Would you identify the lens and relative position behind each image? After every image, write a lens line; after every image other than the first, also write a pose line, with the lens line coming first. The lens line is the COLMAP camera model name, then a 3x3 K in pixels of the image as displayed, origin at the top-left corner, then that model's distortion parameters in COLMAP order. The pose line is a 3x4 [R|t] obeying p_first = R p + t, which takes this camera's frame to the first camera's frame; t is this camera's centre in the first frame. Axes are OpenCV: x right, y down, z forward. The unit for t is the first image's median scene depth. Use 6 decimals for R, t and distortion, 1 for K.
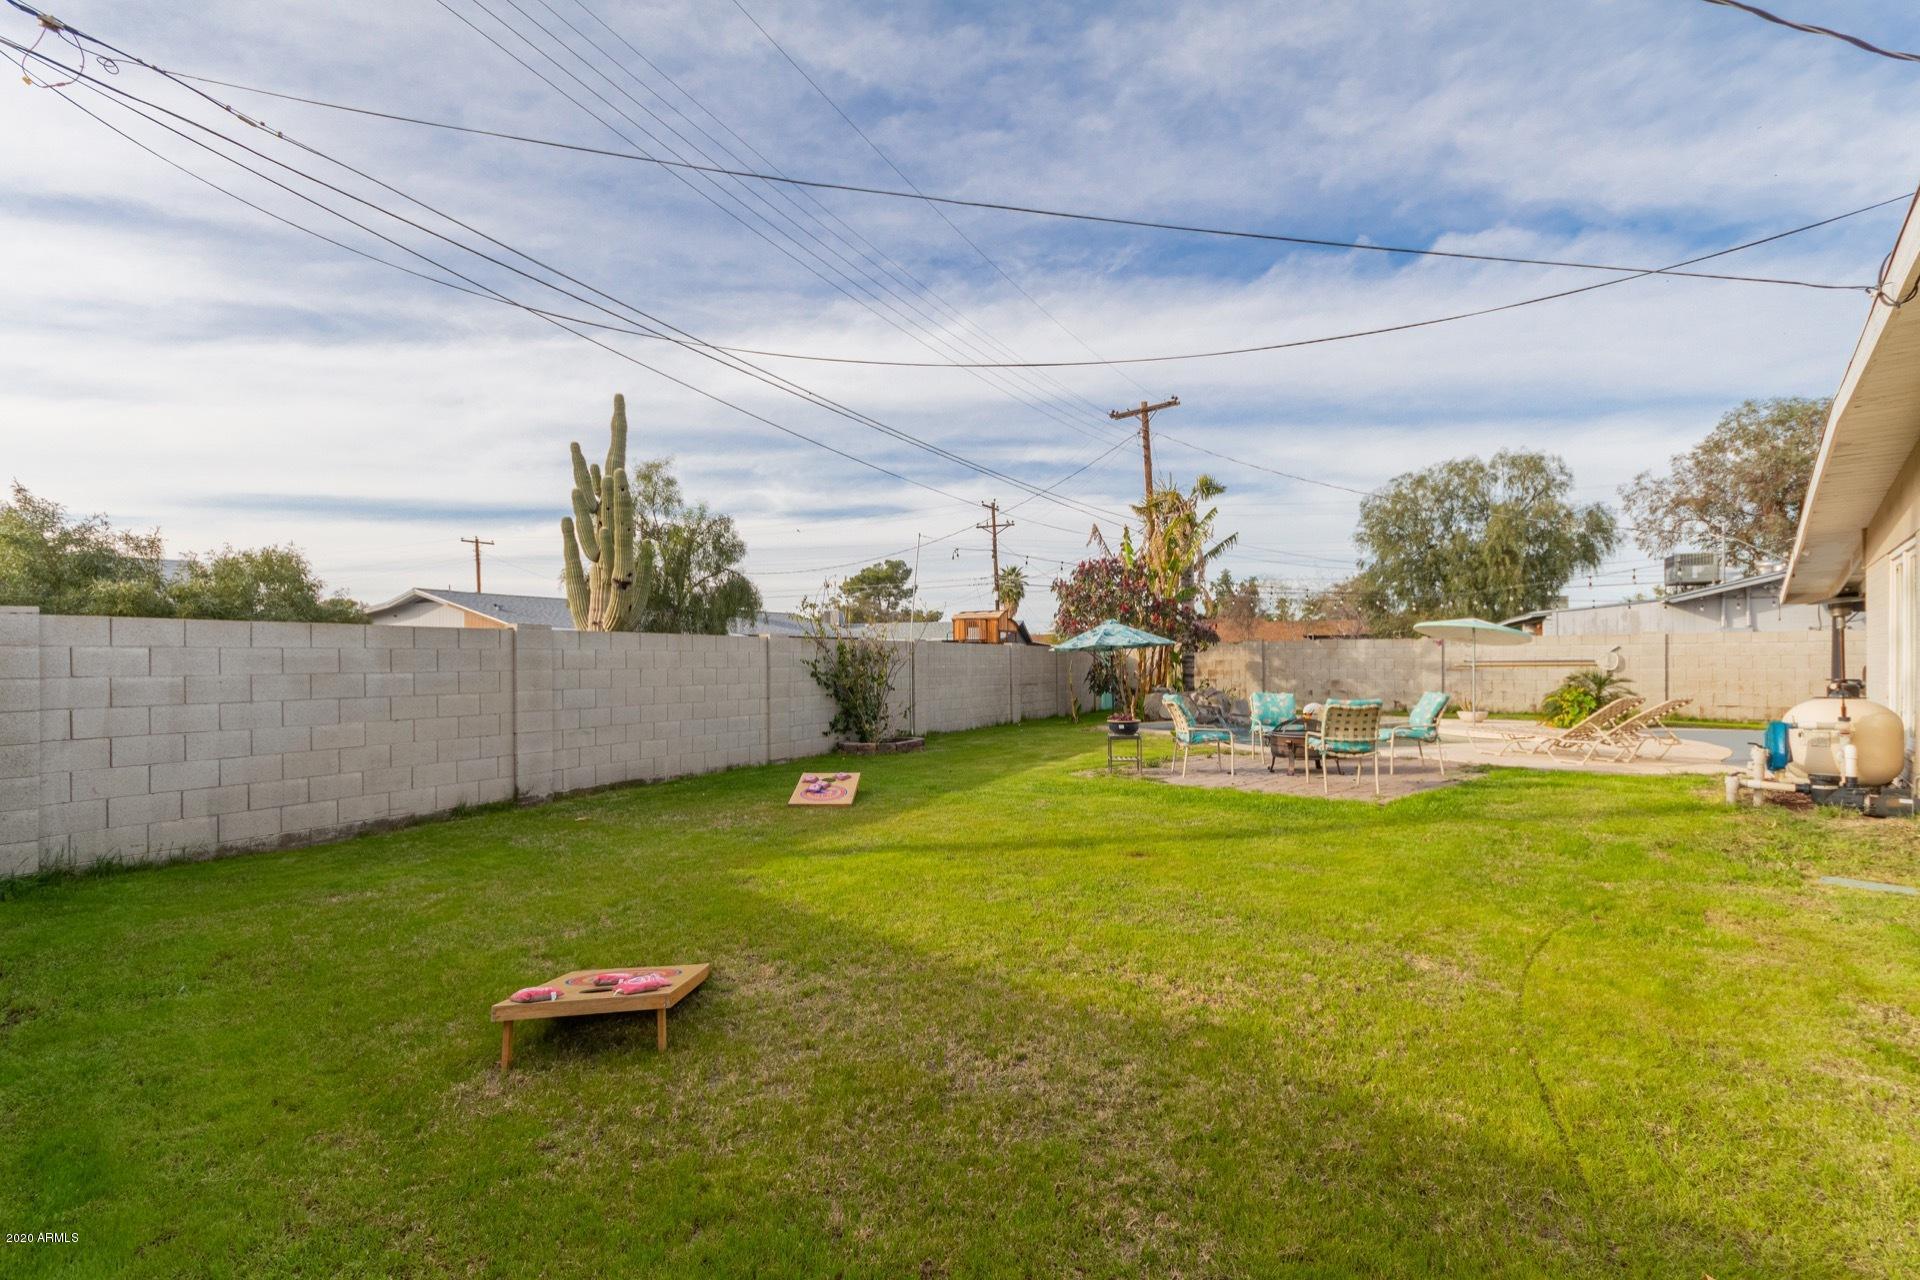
lens RADIAL K [[898.7, 0, 960.5], [0, 898.7, 627.7], [0, 0, 1]] dist [0.003669, 0.001860]
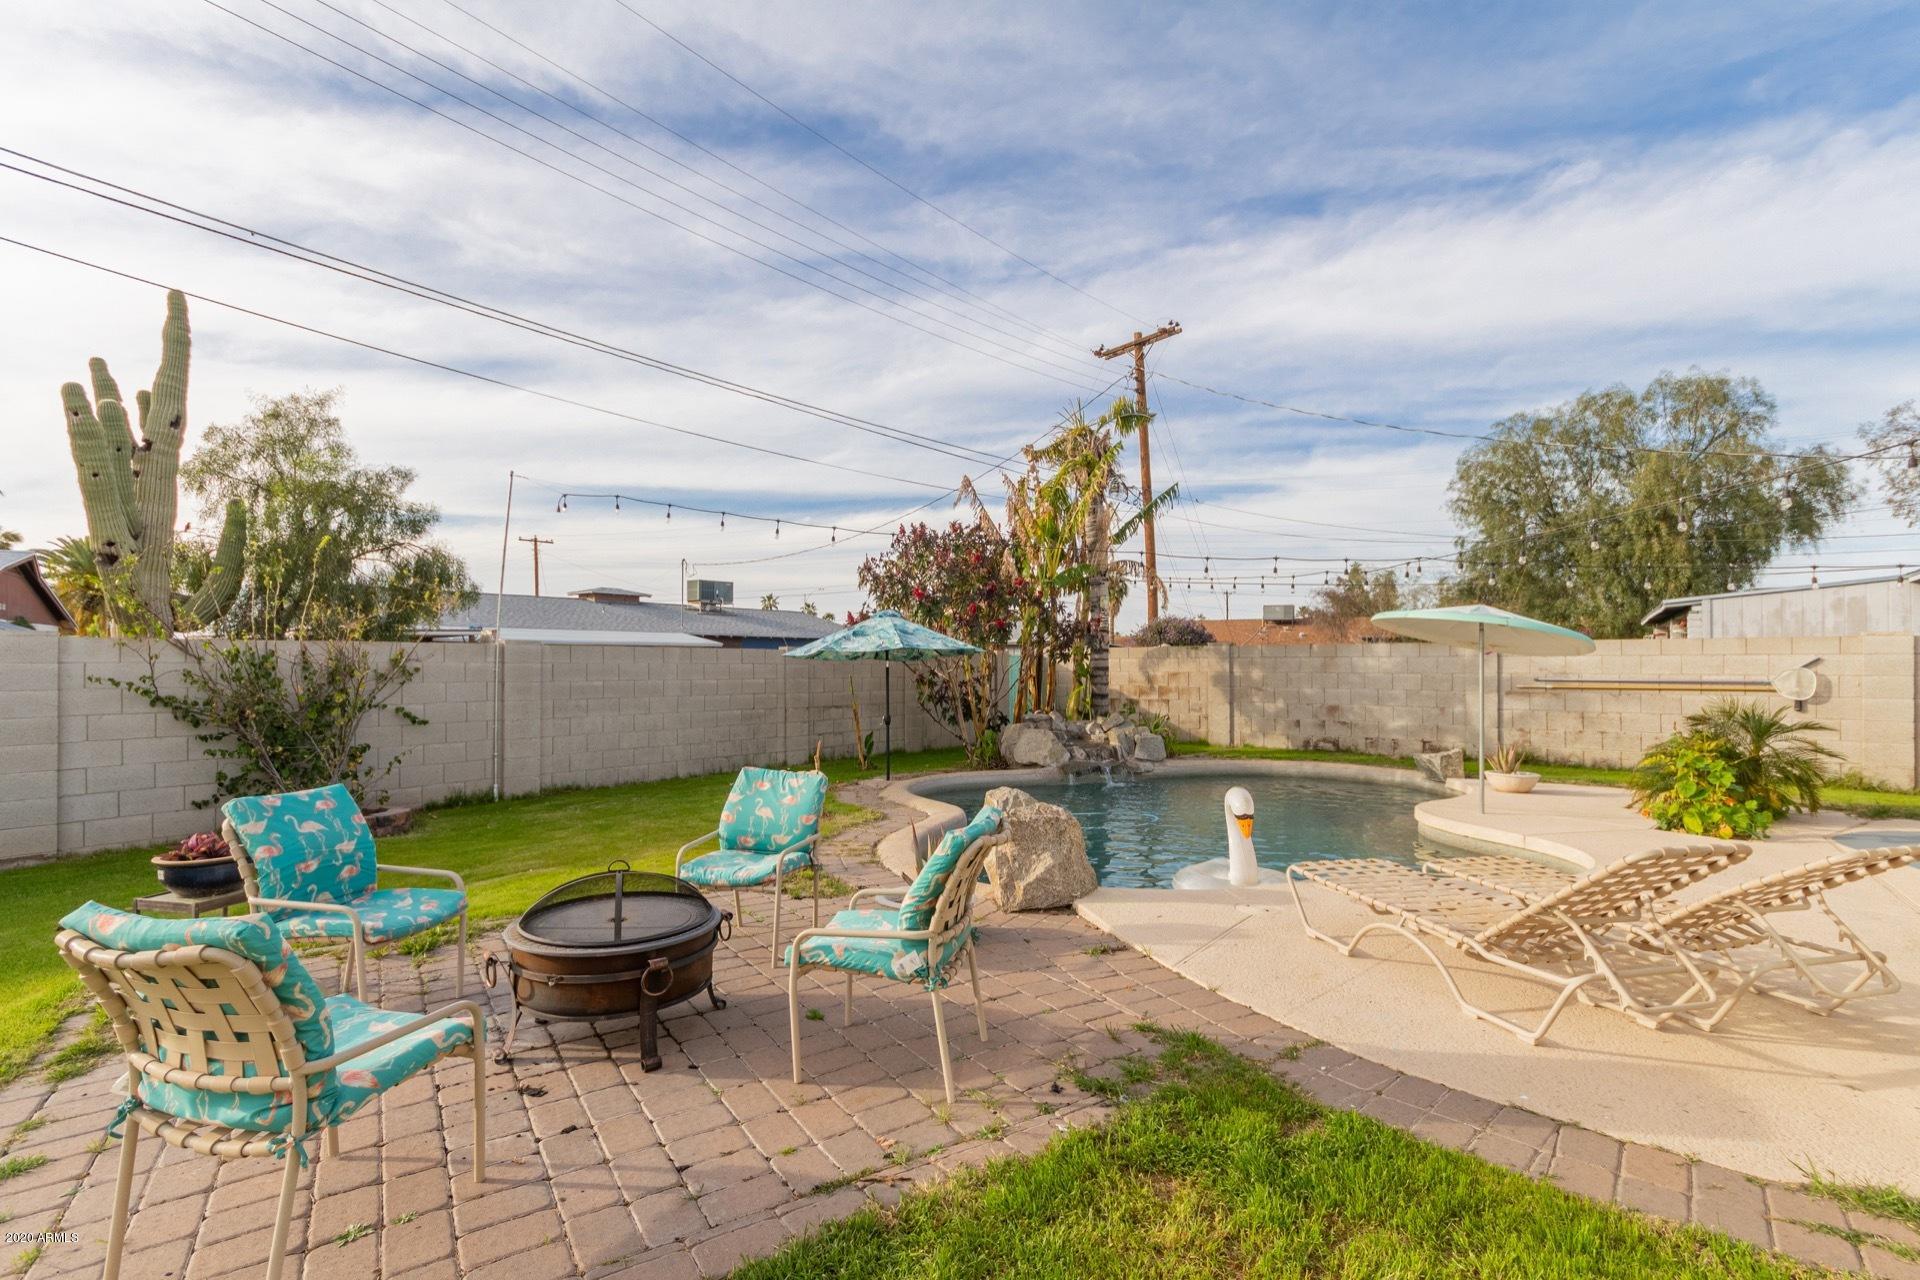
lens RADIAL K [[898.7, 0, 960.5], [0, 898.7, 627.7], [0, 0, 1]] dist [0.003669, 0.001860]
pose [[0.985932, 0.001217, -0.167145, 0.184138], [-0.001479, 0.999998, -0.001443, 0.002176], [0.167143, 0.001670, 0.985931, 0.220356]]
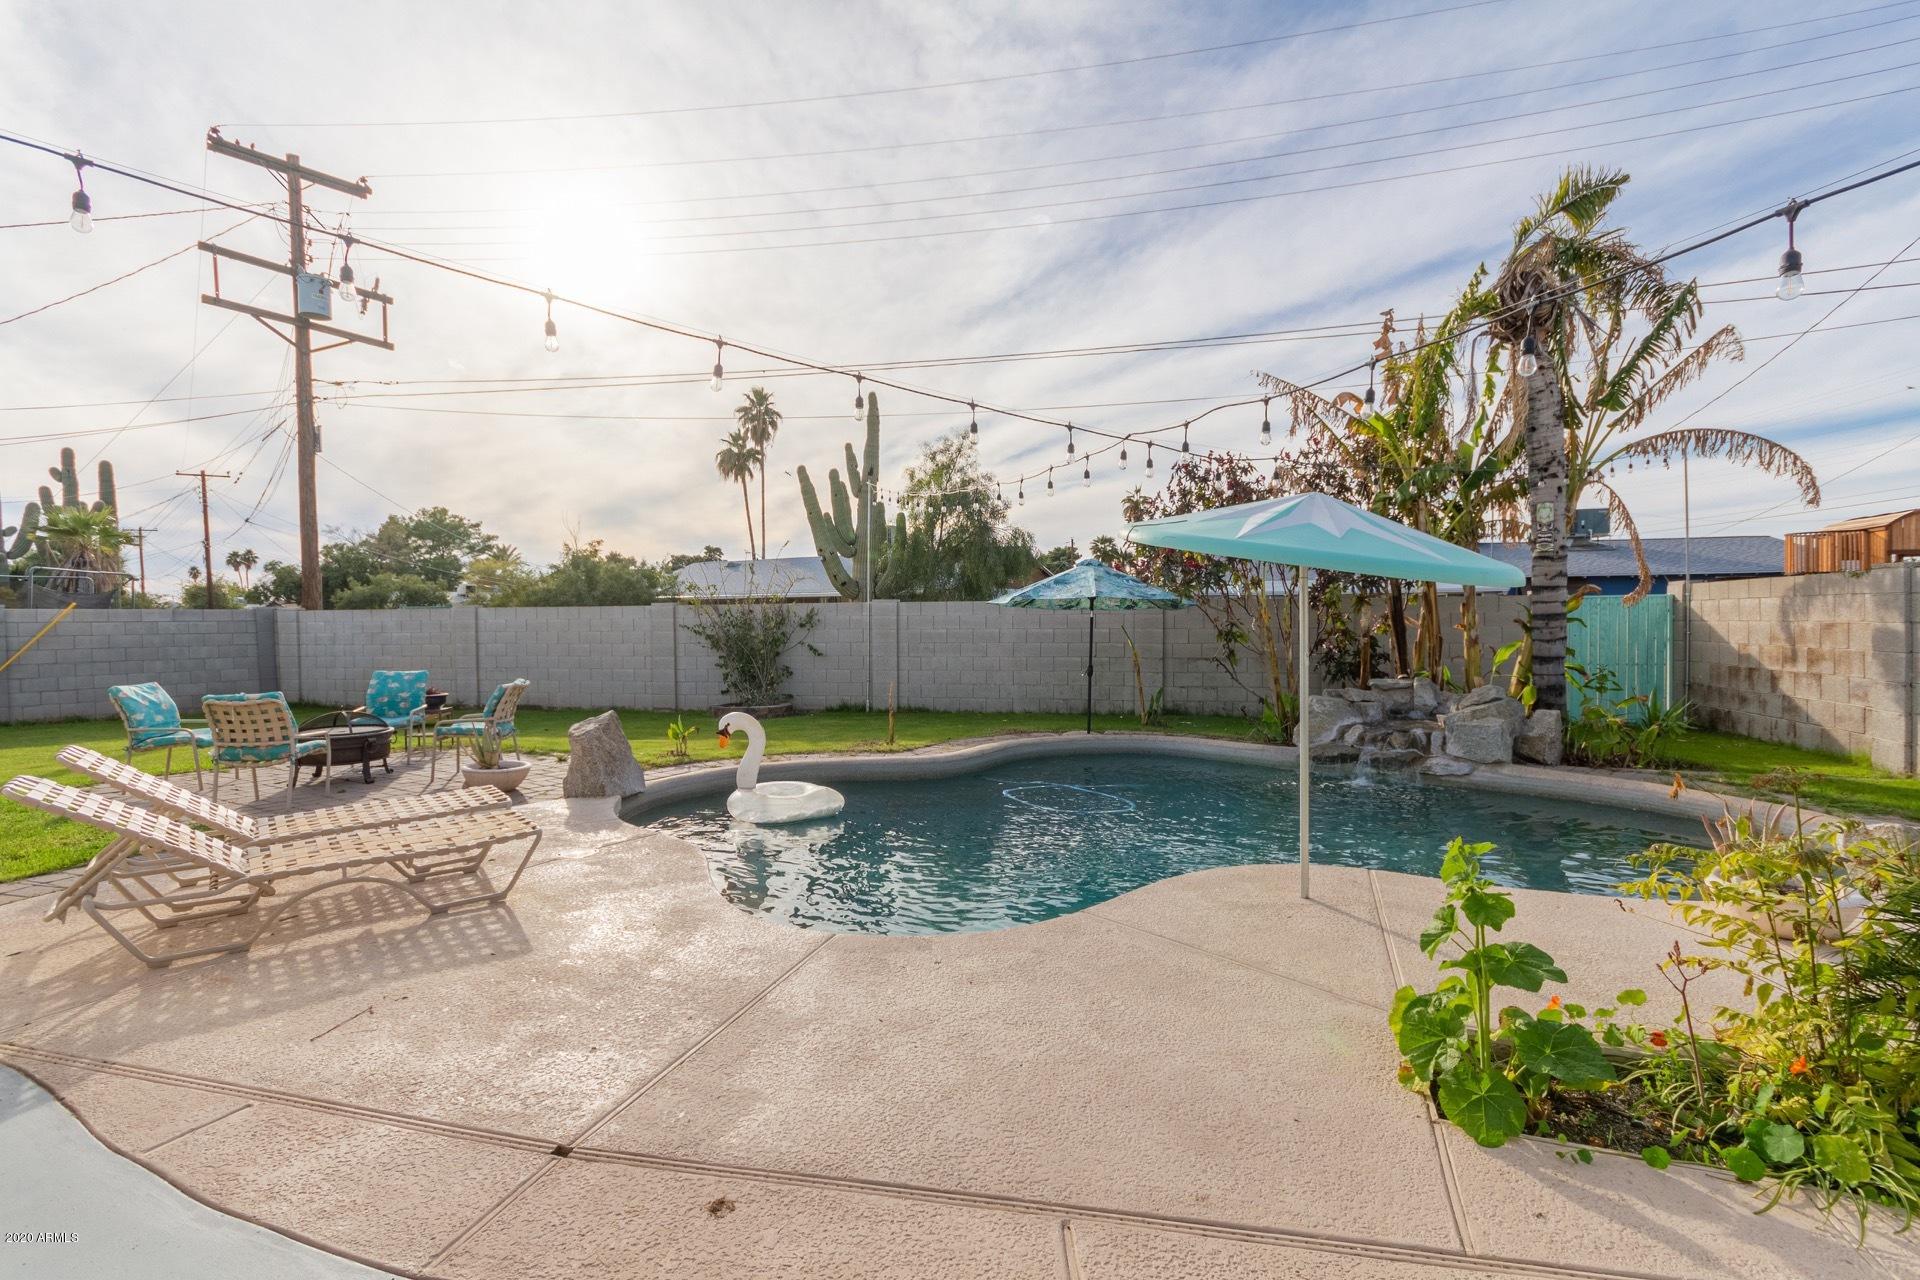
lens RADIAL K [[893.3, 0, 960.0], [0, 893.3, 640.0], [0, 0, 1]] dist [0.001743, 0.000469]
pose [[0.255348, 0.028843, -0.966419, 0.416932], [0.043909, 0.998178, 0.041392, 0.009604], [0.965852, -0.053004, 0.253616, 0.432625]]
